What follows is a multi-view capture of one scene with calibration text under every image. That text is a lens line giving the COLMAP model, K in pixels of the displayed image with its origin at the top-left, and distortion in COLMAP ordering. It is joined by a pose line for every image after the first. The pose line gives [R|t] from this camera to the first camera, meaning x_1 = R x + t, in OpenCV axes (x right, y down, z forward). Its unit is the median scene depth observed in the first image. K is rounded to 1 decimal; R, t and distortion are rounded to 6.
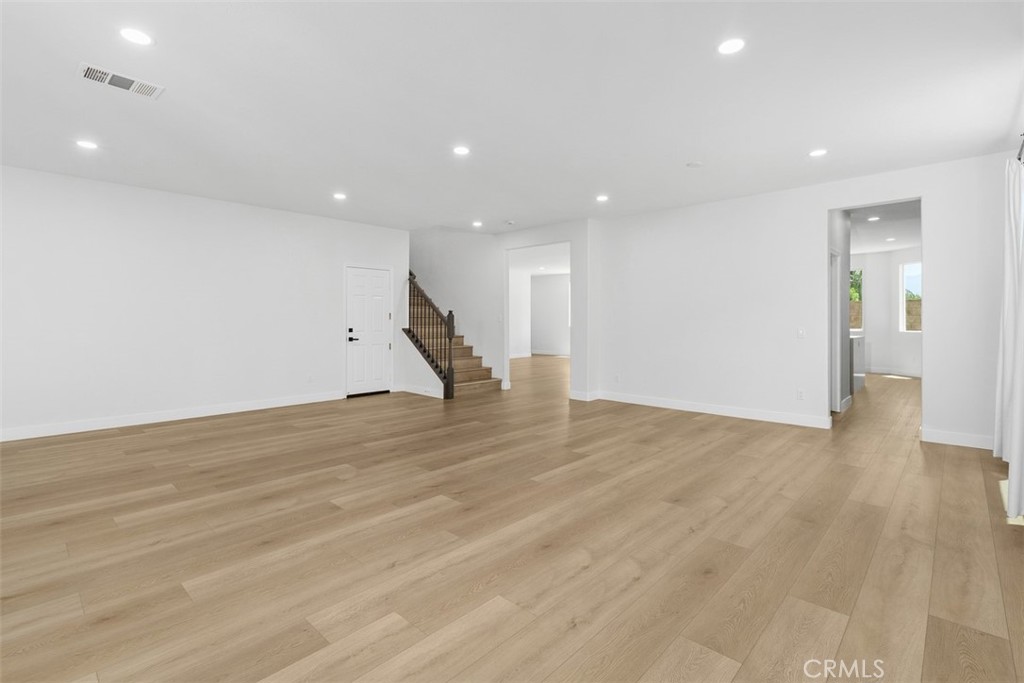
lens RADIAL K [[472.2, 0, 521.8], [0, 472.2, 327.6], [0, 0, 1]] dist [-0.005474, -0.000985]
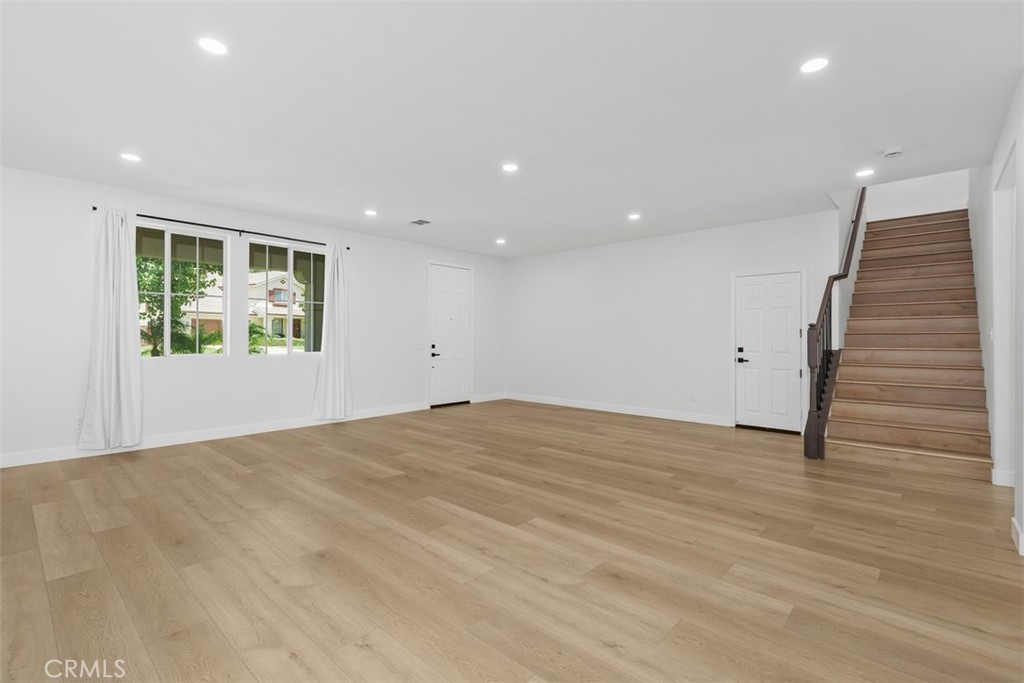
lens RADIAL K [[472.2, 0, 511.4], [0, 472.2, 337.9], [0, 0, 1]] dist [-0.005474, -0.000985]
pose [[0.002602, 0.001550, -0.999995, 1.123363], [-0.019251, 0.999814, 0.001499, -0.021012], [0.999811, 0.019247, 0.002631, 1.286514]]
